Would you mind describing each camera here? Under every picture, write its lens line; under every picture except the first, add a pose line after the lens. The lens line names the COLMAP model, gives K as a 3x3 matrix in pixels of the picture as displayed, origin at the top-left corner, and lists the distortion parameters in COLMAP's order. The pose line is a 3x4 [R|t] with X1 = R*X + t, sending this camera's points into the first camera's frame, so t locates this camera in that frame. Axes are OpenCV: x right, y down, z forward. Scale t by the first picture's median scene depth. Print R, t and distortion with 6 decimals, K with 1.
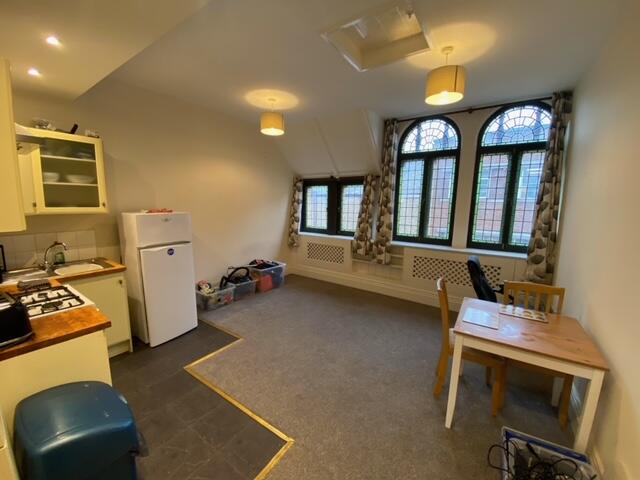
lens RADIAL K [[254.8, 0, 320.7], [0, 254.8, 239.1], [0, 0, 1]] dist [-0.019821, -0.002204]
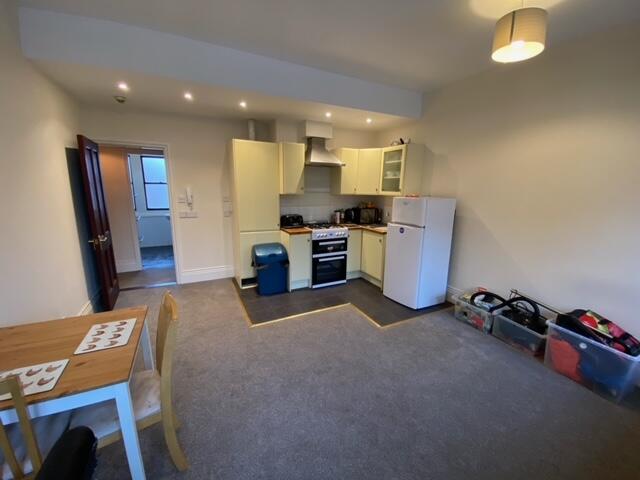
lens RADIAL K [[254.8, 0, 318.8], [0, 254.8, 242.5], [0, 0, 1]] dist [-0.019821, -0.002204]
pose [[-0.487269, 0.163173, -0.857872, 0.651128], [-0.150624, 0.951958, 0.266623, -0.159507], [0.860164, 0.259133, -0.439282, 1.233304]]
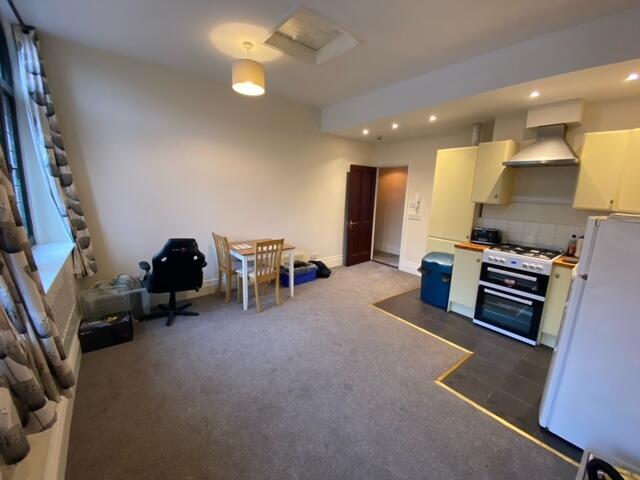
lens RADIAL K [[254.8, 0, 315.3], [0, 254.8, 240.9], [0, 0, 1]] dist [-0.019821, -0.002204]
pose [[-0.940535, -0.104920, 0.323087, -0.199026], [0.007569, 0.944397, 0.328720, -0.241086], [-0.339612, 0.311618, -0.887445, 1.769821]]
